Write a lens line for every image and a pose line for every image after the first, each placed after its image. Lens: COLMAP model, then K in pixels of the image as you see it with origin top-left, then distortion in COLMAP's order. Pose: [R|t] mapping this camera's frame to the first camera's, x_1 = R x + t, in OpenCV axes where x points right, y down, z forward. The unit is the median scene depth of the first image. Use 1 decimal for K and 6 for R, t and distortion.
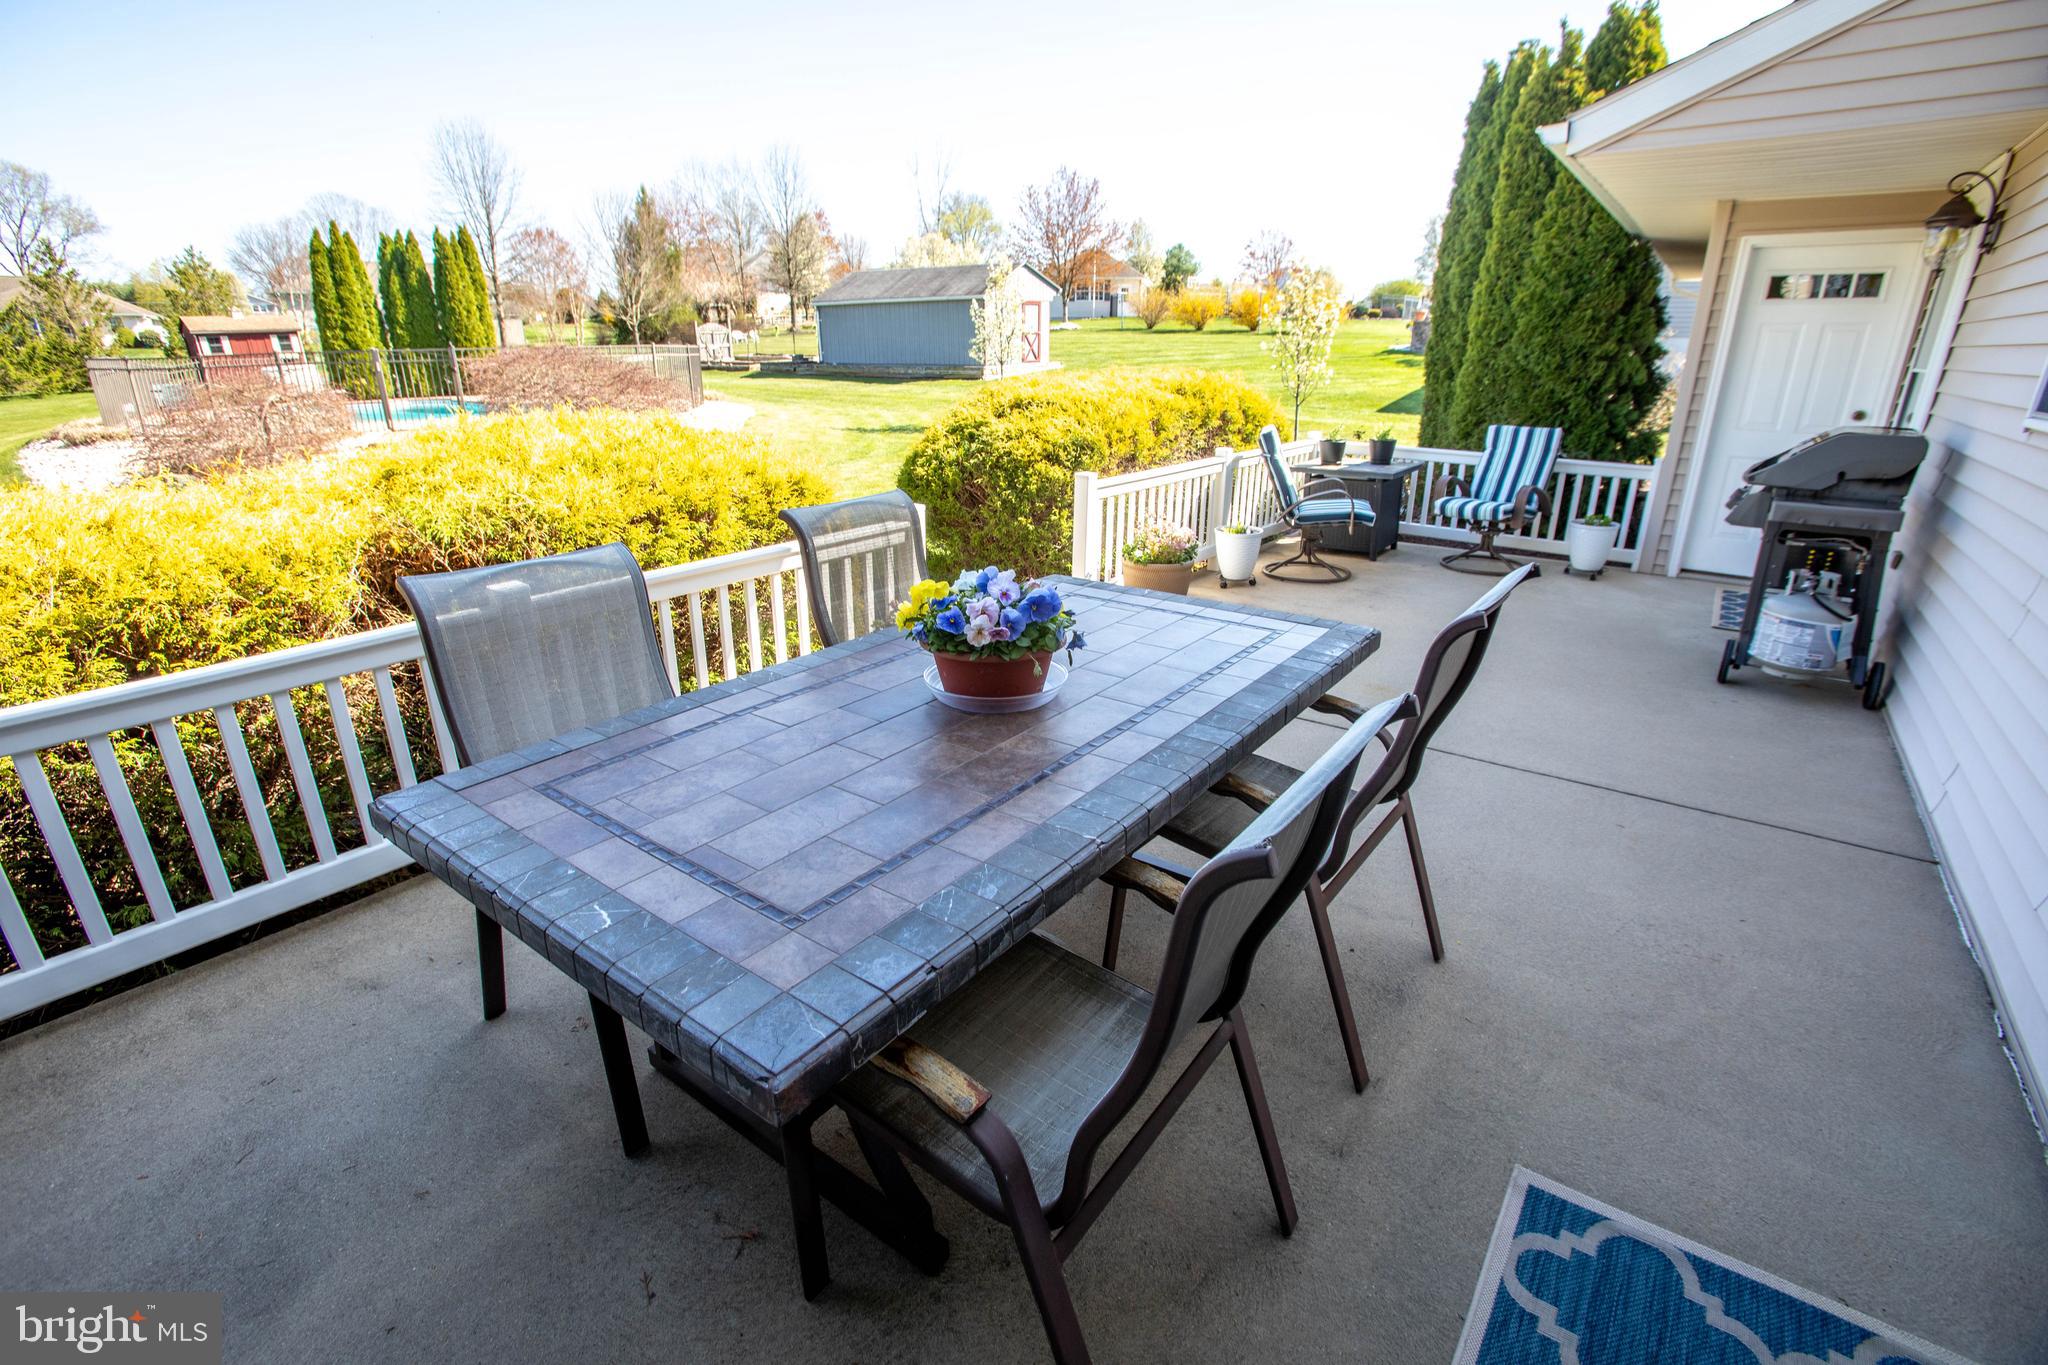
lens RADIAL K [[933.1, 0, 1024.0], [0, 933.1, 682.5], [0, 0, 1]] dist [-0.067718, 0.024669]
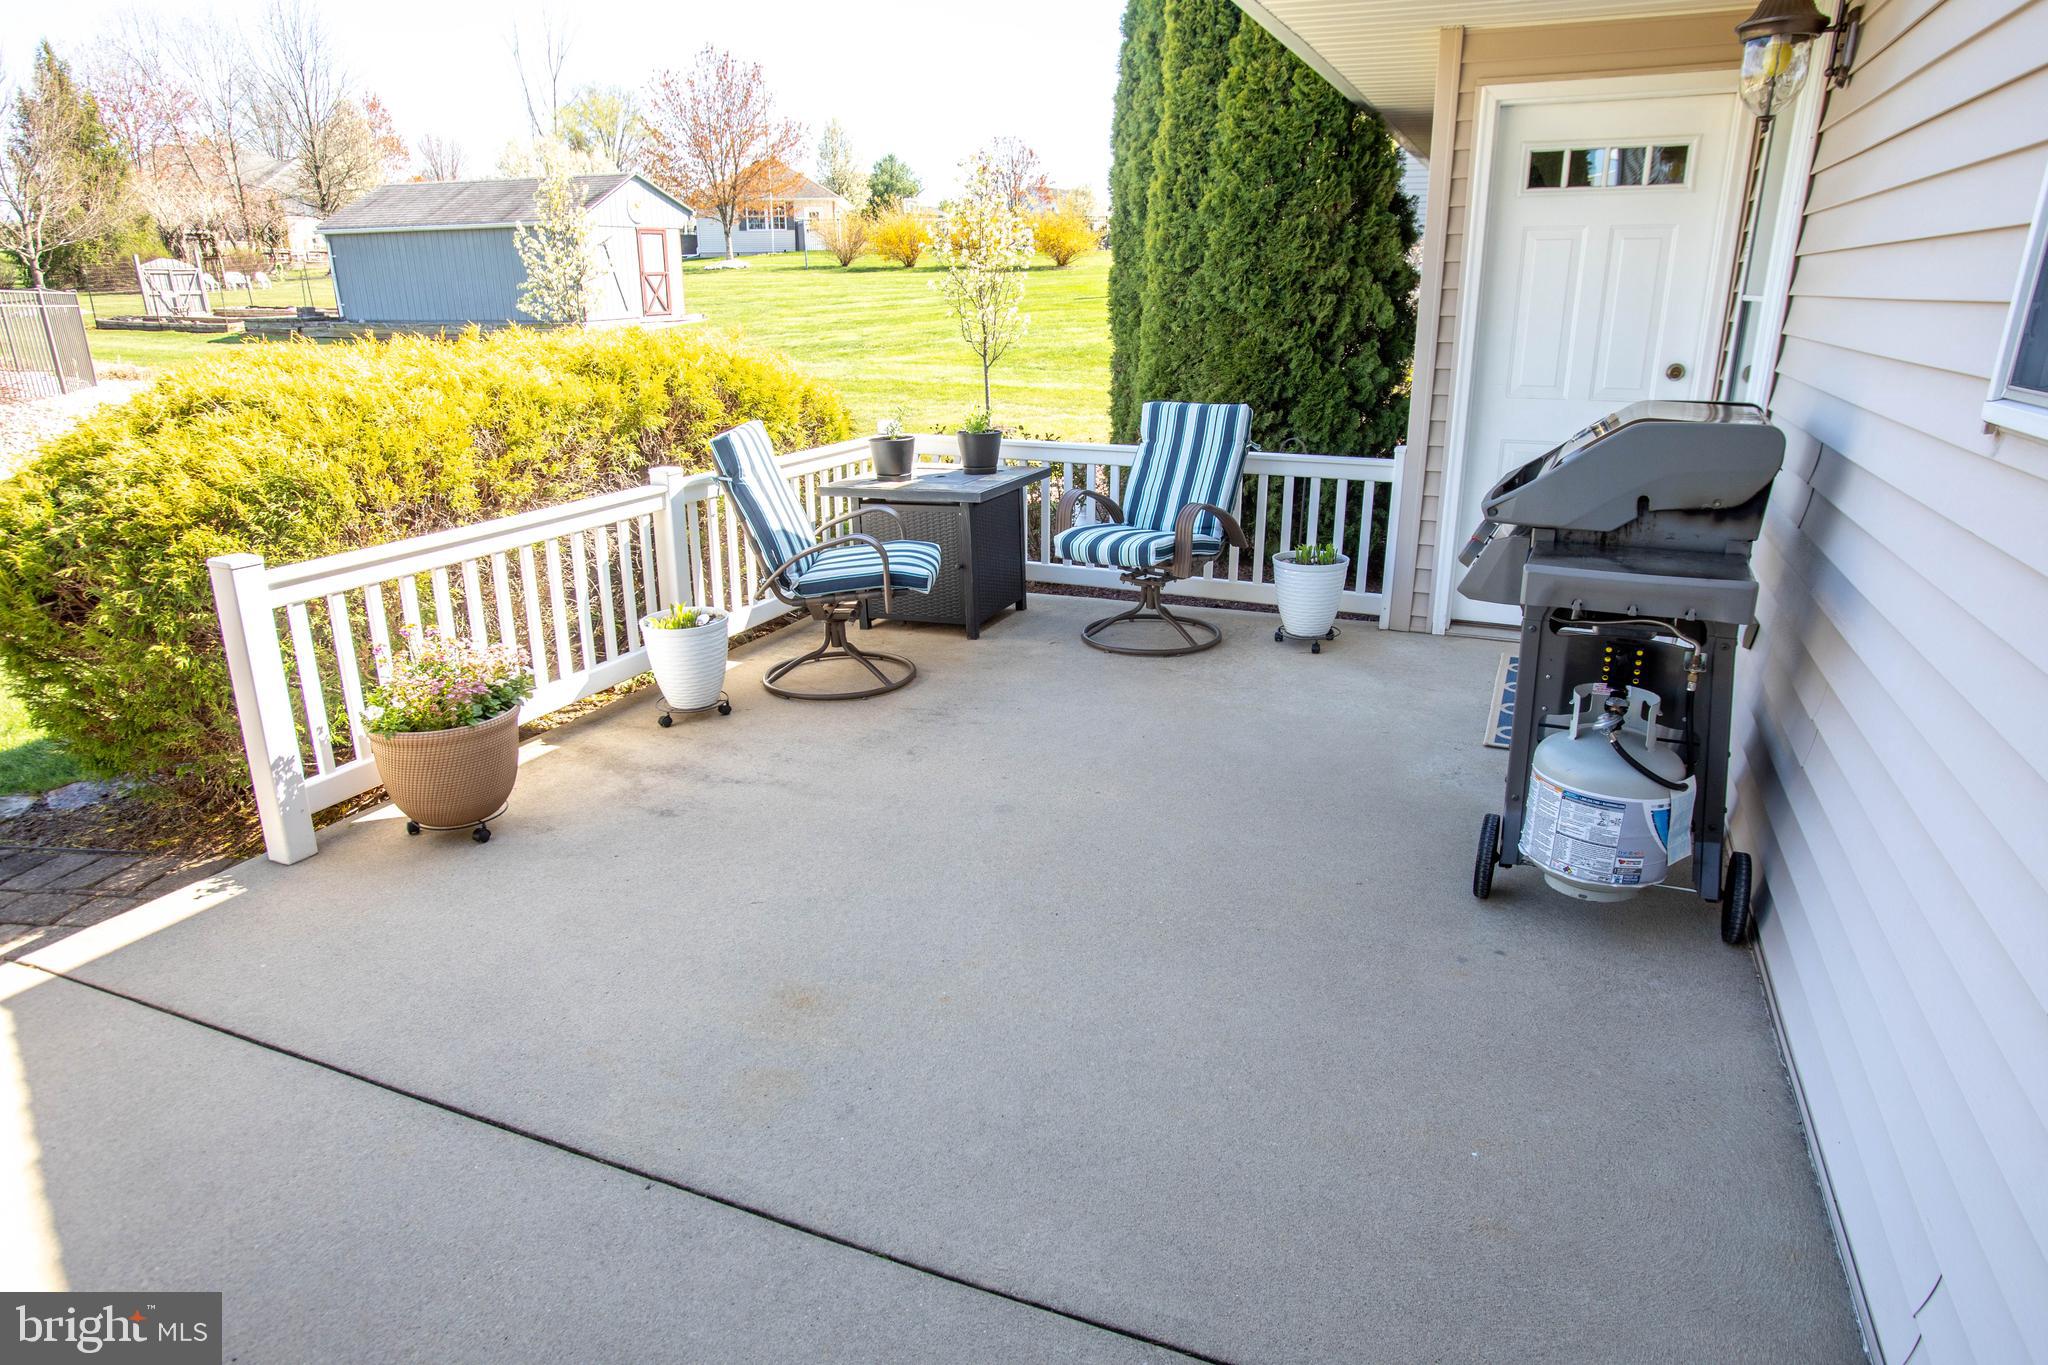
lens RADIAL K [[1213.8, 0, 1024.0], [0, 1213.8, 682.5], [0, 0, 1]] dist [-0.074171, 0.072886]
pose [[0.972695, -0.079071, 0.218201, 0.191651], [0.086314, 0.995982, -0.023849, -0.066541], [-0.215438, 0.042032, 0.975612, 0.192907]]
